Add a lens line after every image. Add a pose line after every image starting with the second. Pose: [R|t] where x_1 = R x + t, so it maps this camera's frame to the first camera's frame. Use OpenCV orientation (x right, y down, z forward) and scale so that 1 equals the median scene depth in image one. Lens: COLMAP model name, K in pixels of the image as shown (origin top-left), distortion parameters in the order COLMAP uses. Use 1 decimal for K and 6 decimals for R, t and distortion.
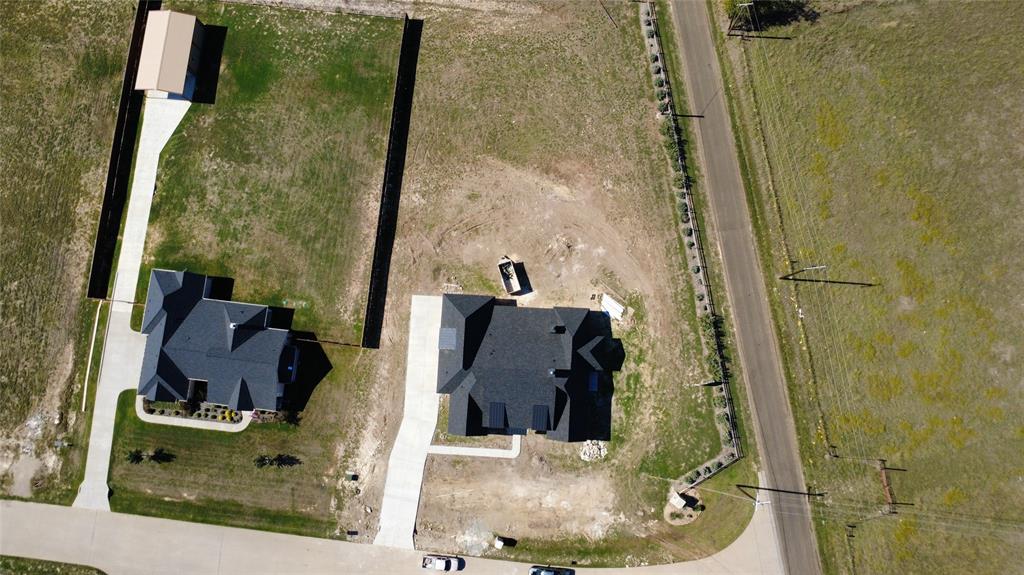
lens RADIAL K [[744.2, 0, 513.9], [0, 744.2, 290.4], [0, 0, 1]] dist [0.001444, -0.001989]
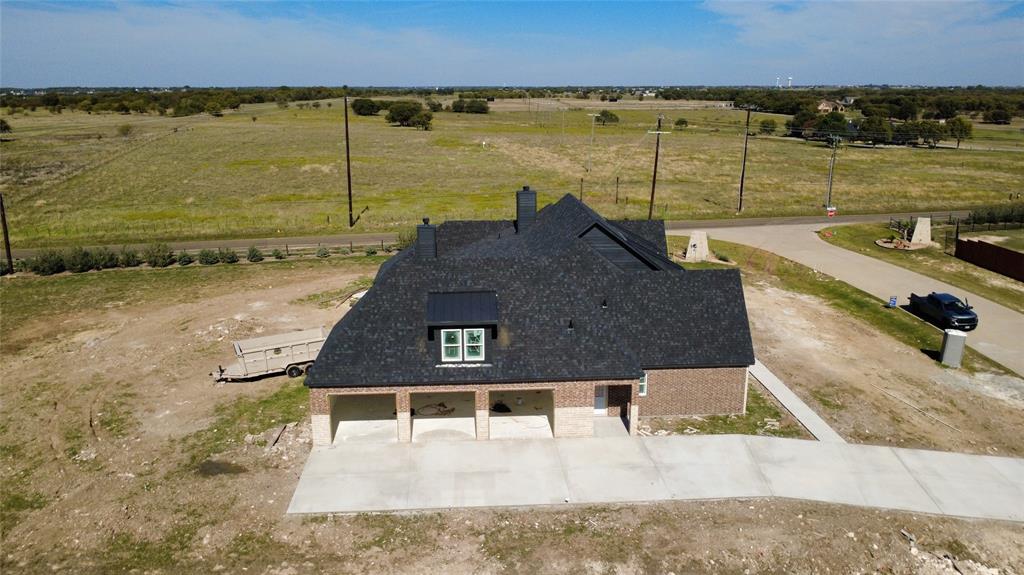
lens RADIAL K [[744.2, 0, 513.9], [0, 744.2, 290.4], [0, 0, 1]] dist [0.001444, -0.001989]
pose [[-0.119773, -0.252420, 0.960176, -0.369417], [0.986168, 0.081366, 0.144406, 0.039634], [-0.114576, 0.964191, 0.239183, 0.886095]]
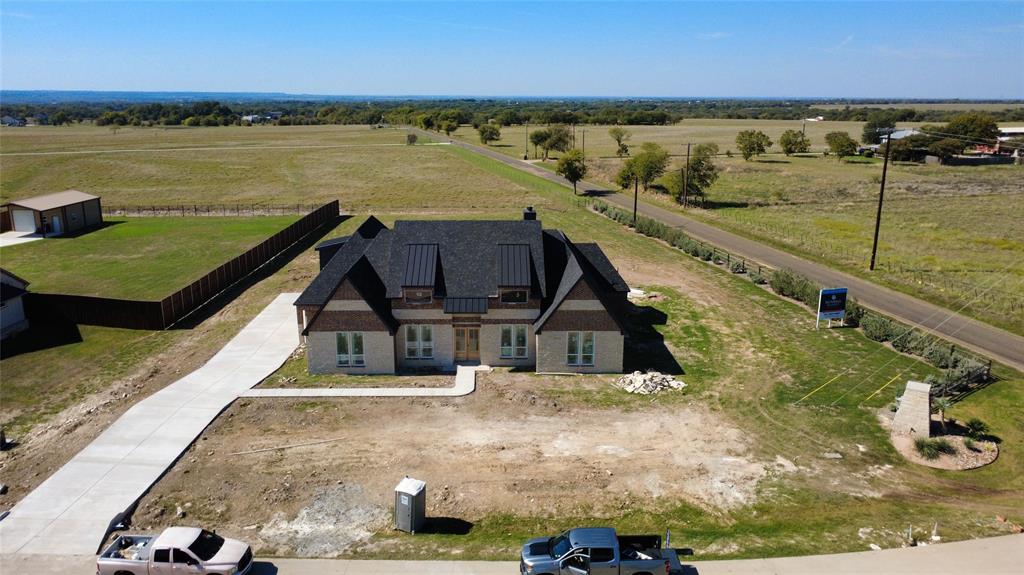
lens RADIAL K [[744.2, 0, 513.9], [0, 744.2, 290.4], [0, 0, 1]] dist [0.001444, -0.001989]
pose [[0.996686, -0.008778, 0.080876, -0.002388], [0.078458, 0.366475, -0.927114, 0.572920], [-0.021501, 0.930387, 0.365949, 0.801996]]
